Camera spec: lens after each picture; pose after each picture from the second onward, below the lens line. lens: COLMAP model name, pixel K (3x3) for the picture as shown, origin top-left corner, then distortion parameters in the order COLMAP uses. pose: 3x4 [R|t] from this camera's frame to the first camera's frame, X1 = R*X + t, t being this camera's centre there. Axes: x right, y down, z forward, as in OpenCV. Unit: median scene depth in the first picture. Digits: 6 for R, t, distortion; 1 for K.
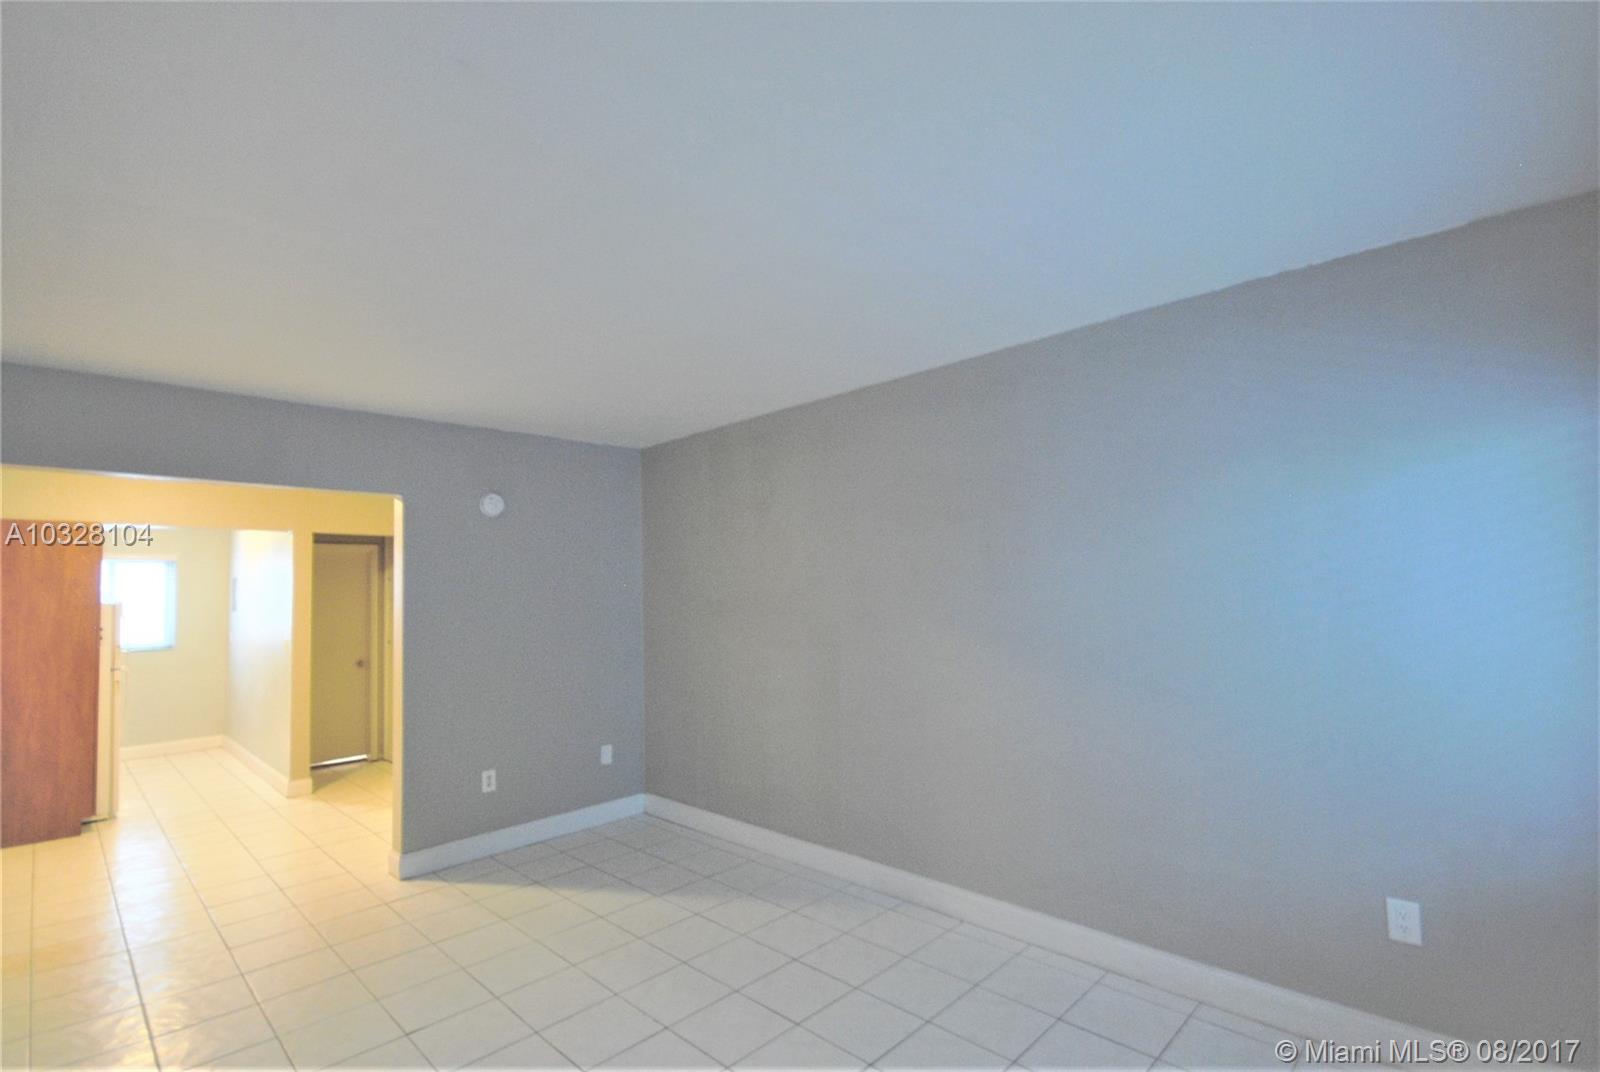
lens RADIAL K [[740.5, 0, 793.4], [0, 740.5, 546.8], [0, 0, 1]] dist [-0.000405, -0.000338]
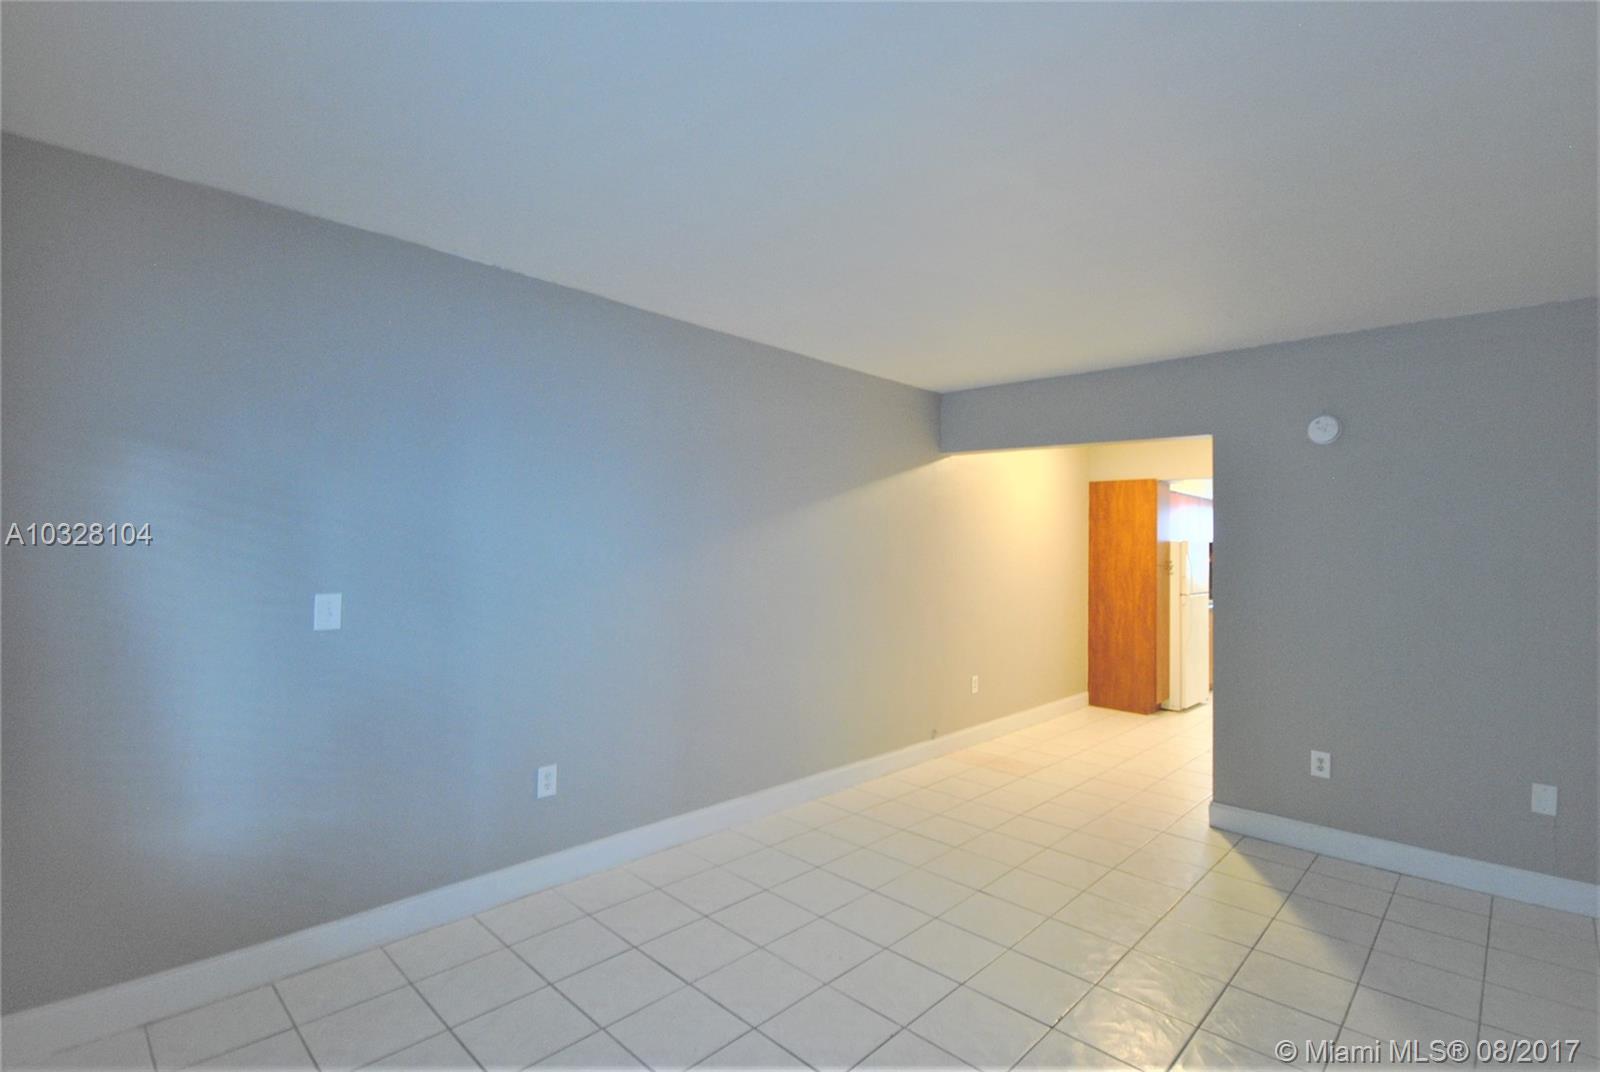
lens RADIAL K [[740.5, 0, 793.4], [0, 740.5, 546.8], [0, 0, 1]] dist [-0.000405, -0.000338]
pose [[0.016784, 0.028503, -0.999453, 0.391973], [0.052701, 0.998179, 0.029351, 0.016610], [0.998469, -0.053165, 0.015252, 0.401136]]
